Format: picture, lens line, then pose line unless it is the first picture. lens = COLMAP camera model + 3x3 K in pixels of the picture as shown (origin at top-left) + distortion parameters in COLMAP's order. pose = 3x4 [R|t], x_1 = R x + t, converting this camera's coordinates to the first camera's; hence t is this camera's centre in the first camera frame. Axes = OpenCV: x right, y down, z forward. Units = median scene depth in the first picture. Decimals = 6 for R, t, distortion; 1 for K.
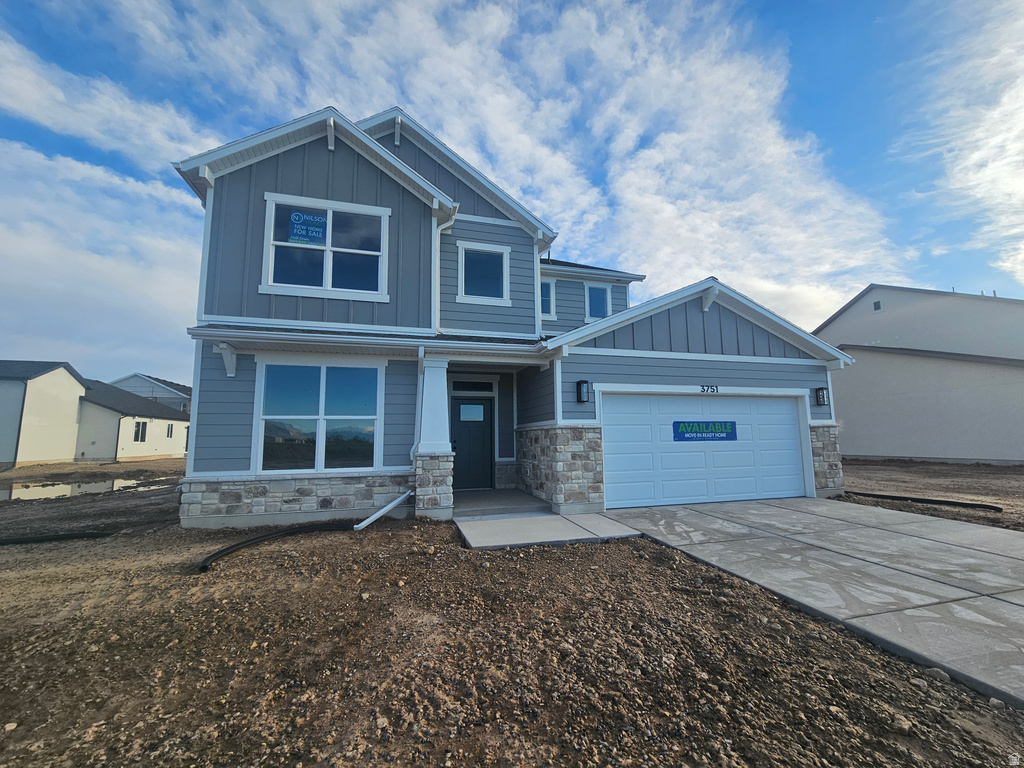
lens RADIAL K [[437.6, 0, 513.2], [0, 437.6, 386.9], [0, 0, 1]] dist [-0.001640, -0.000500]
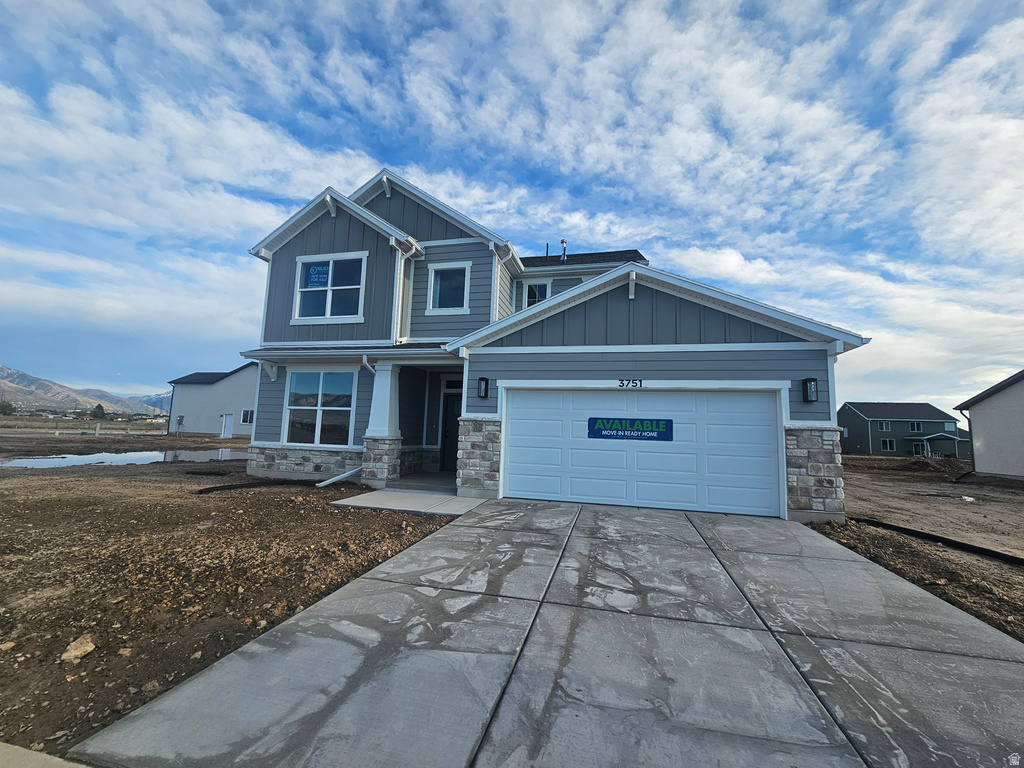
lens RADIAL K [[420.5, 0, 512.0], [0, 420.5, 386.6], [0, 0, 1]] dist [0.000039, -0.000008]
pose [[0.864010, -0.012908, -0.503309, 0.747849], [0.016609, 0.999858, 0.002870, 0.005580], [0.503200, -0.010839, 0.864102, 0.121558]]
